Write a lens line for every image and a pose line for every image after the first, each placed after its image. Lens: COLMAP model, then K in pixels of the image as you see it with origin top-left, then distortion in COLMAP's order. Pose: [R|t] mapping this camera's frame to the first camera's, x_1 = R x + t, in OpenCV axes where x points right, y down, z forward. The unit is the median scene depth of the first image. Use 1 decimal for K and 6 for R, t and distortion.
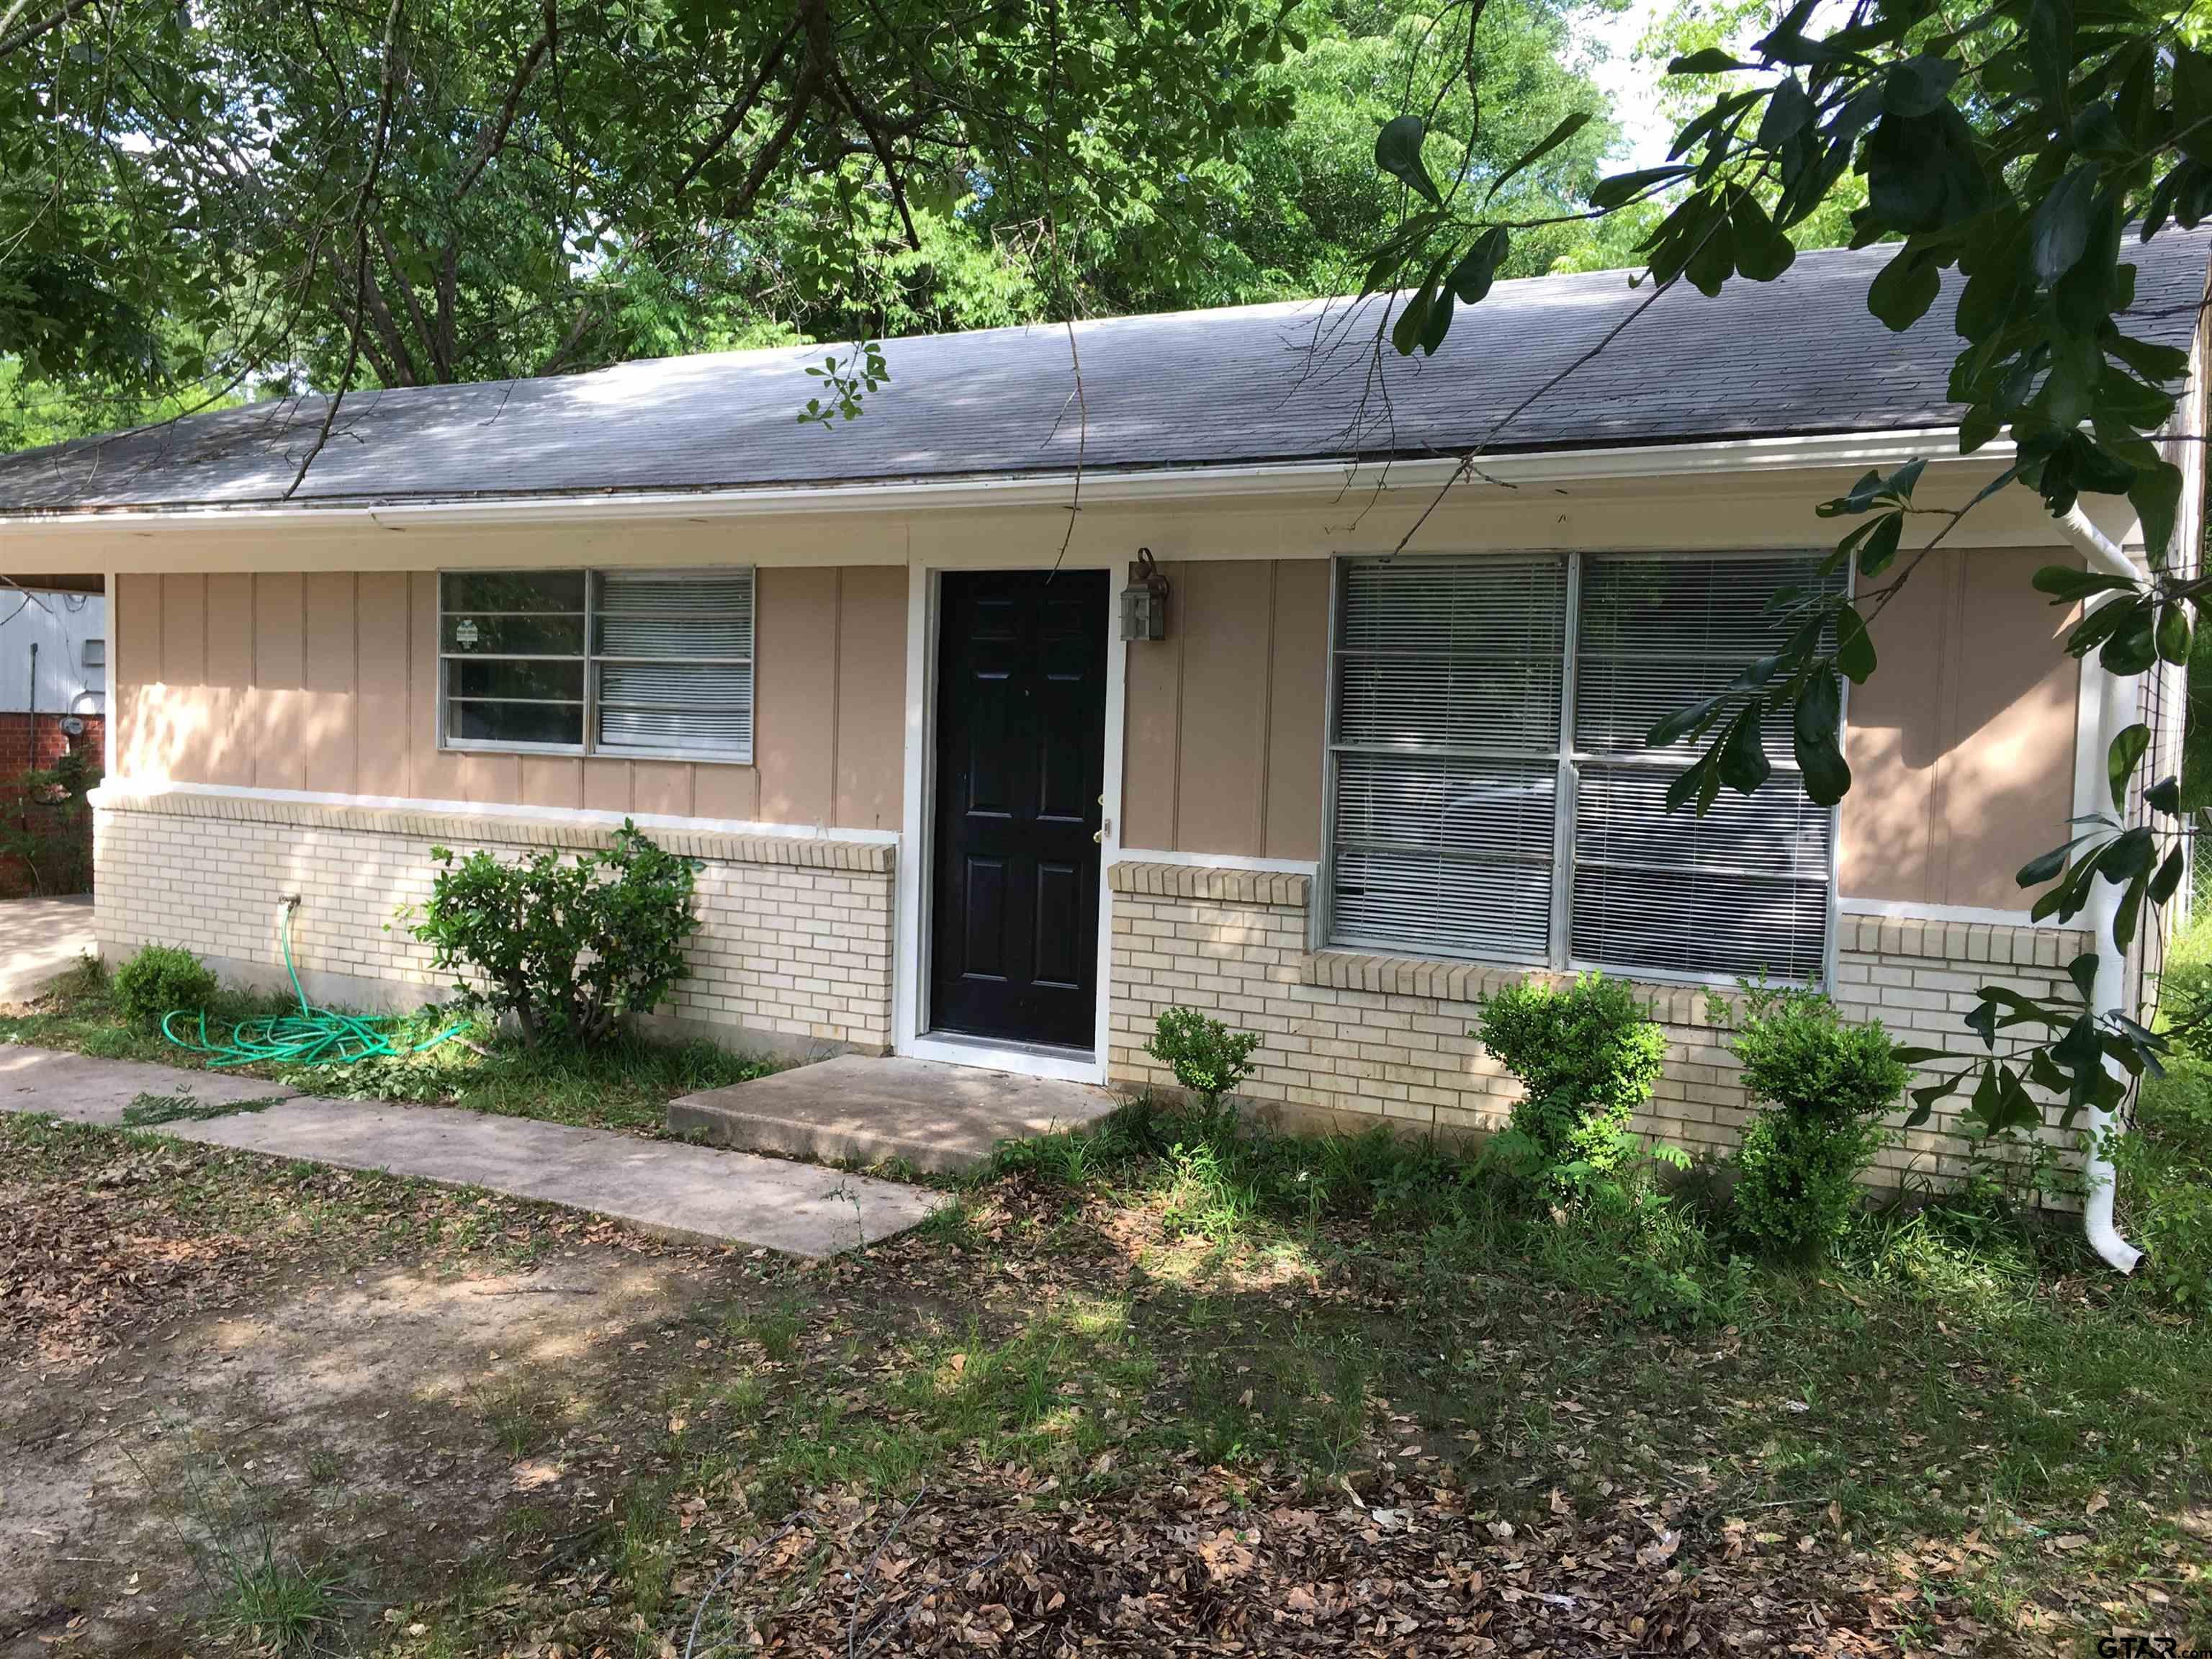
lens RADIAL K [[1868.9, 0, 1098.3], [0, 1868.9, 819.6], [0, 0, 1]] dist [0.104885, -0.151745]
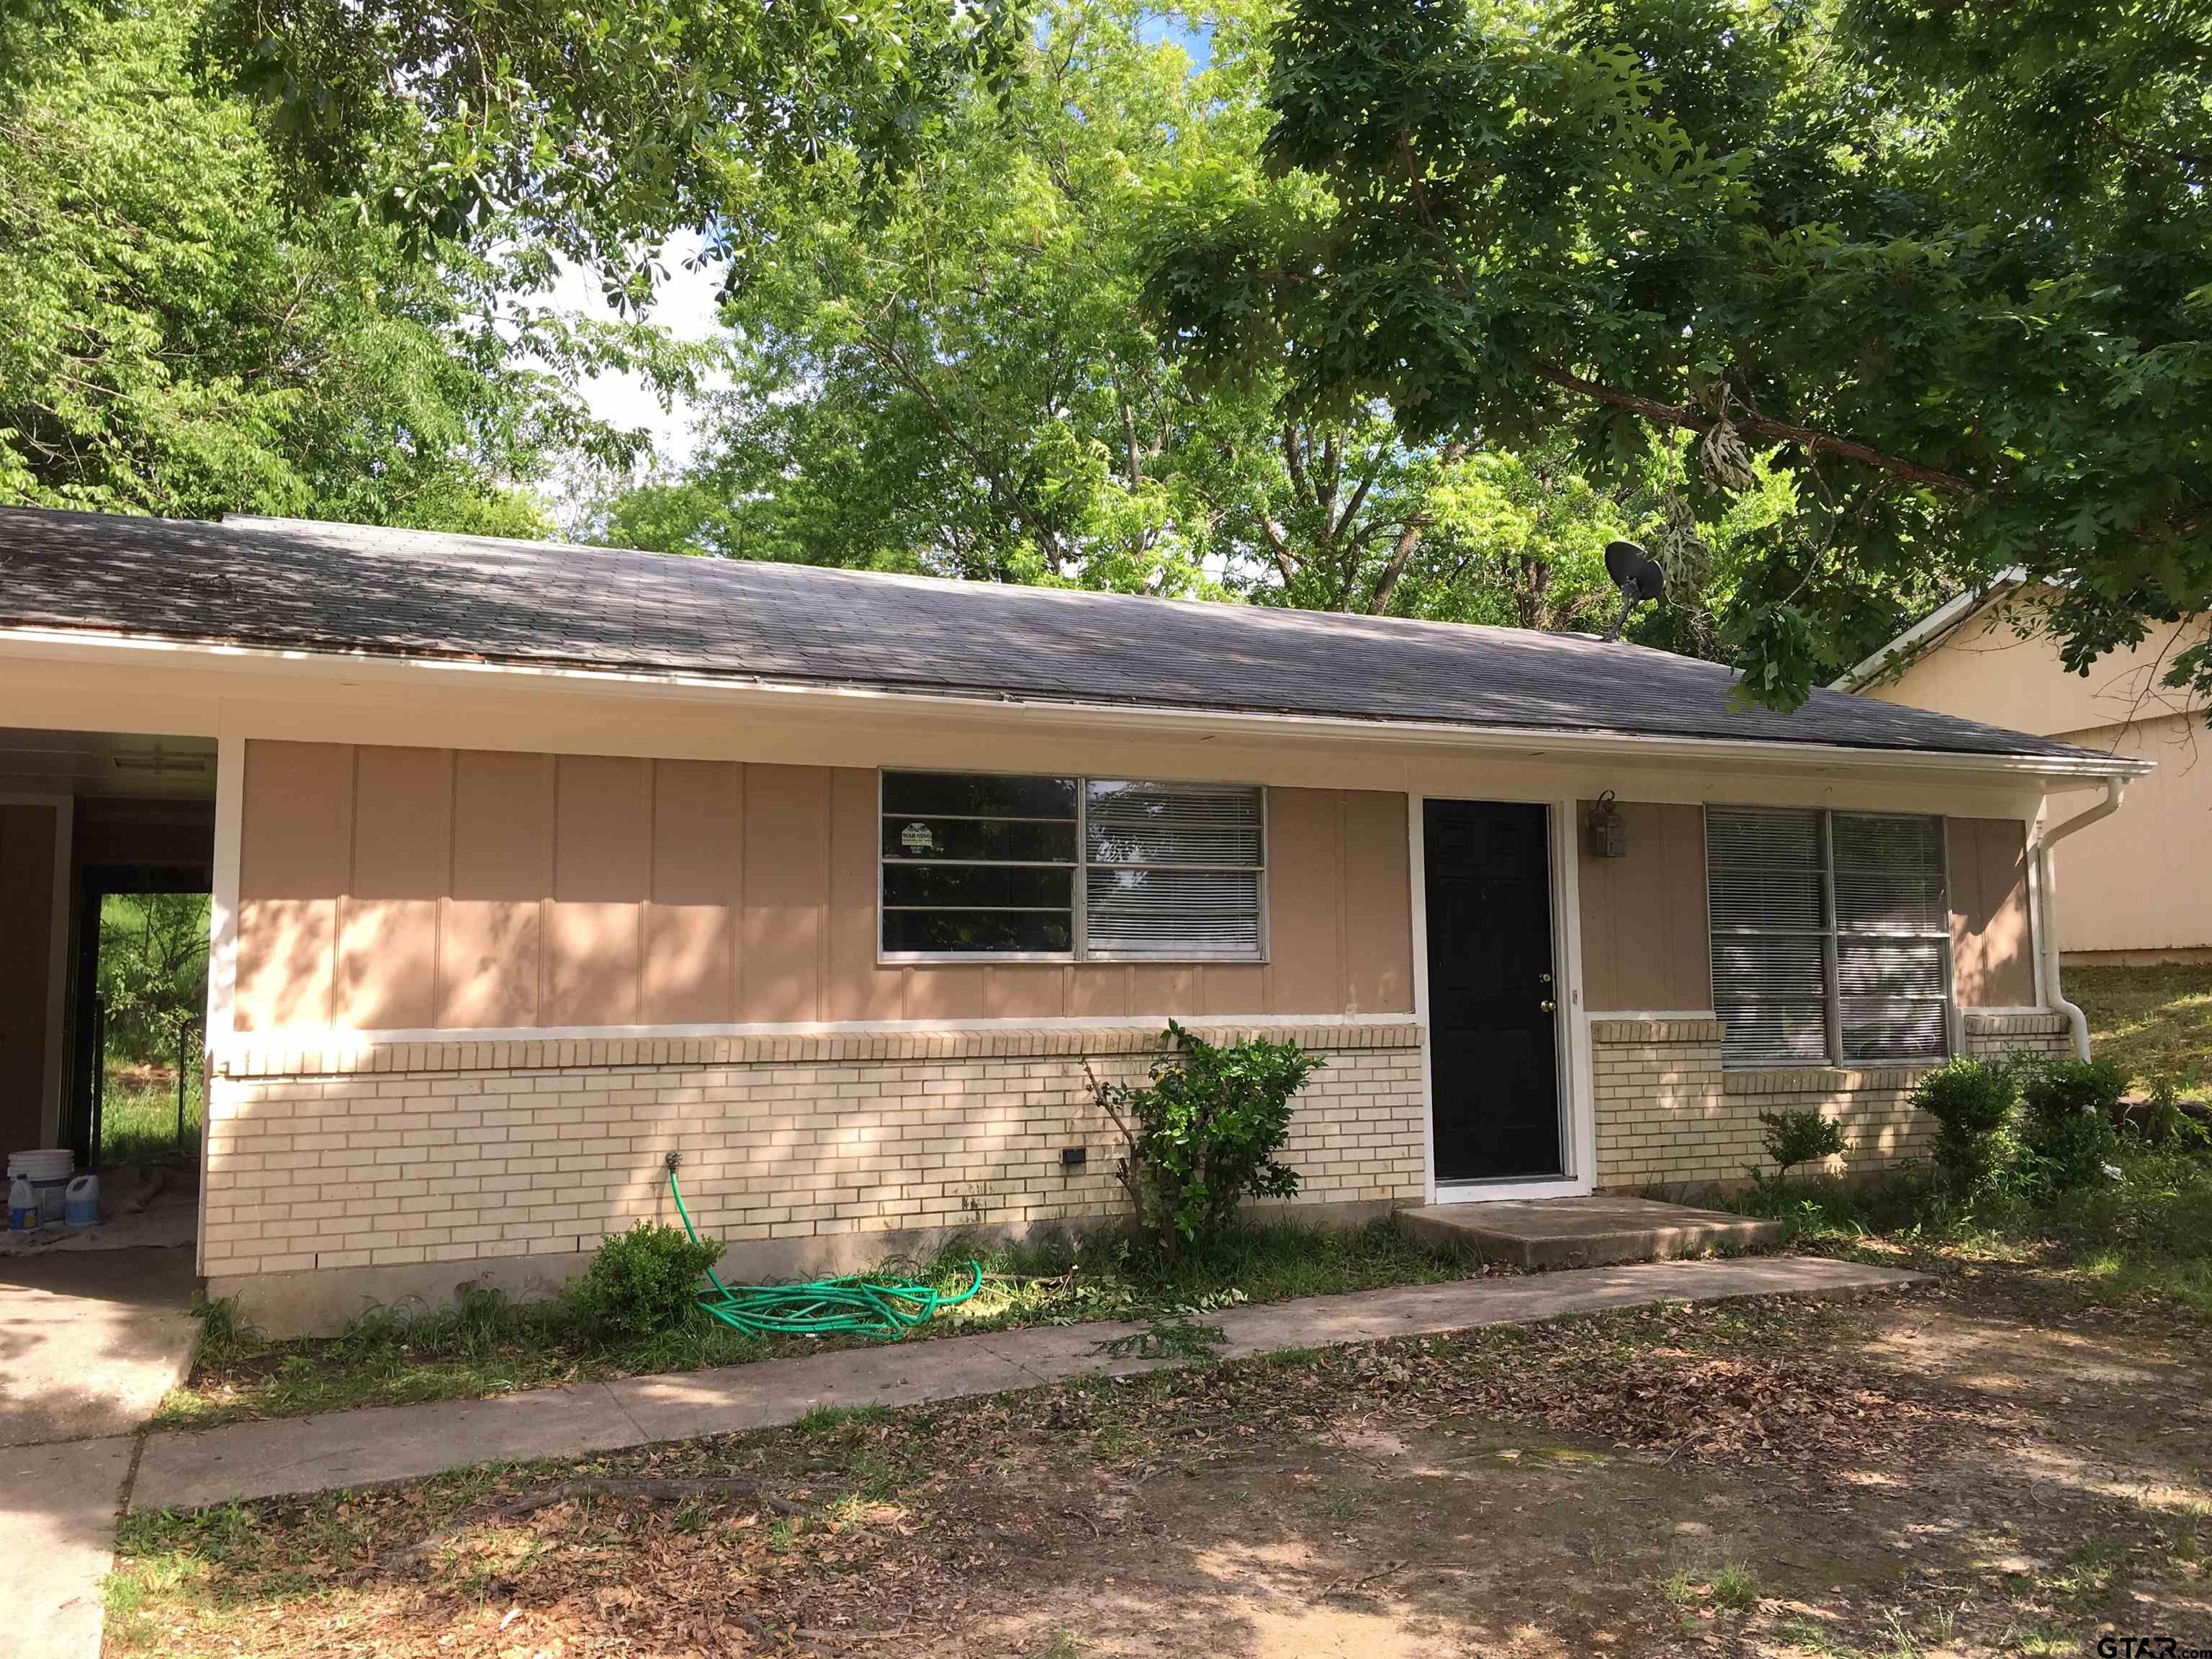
lens RADIAL K [[1868.9, 0, 1098.3], [0, 1868.9, 819.6], [0, 0, 1]] dist [0.104885, -0.151745]
pose [[0.583056, 0.045515, 0.811156, -1.187417], [0.075795, 0.991028, -0.110089, 0.001163], [-0.808889, 0.125669, 0.574374, 0.457400]]
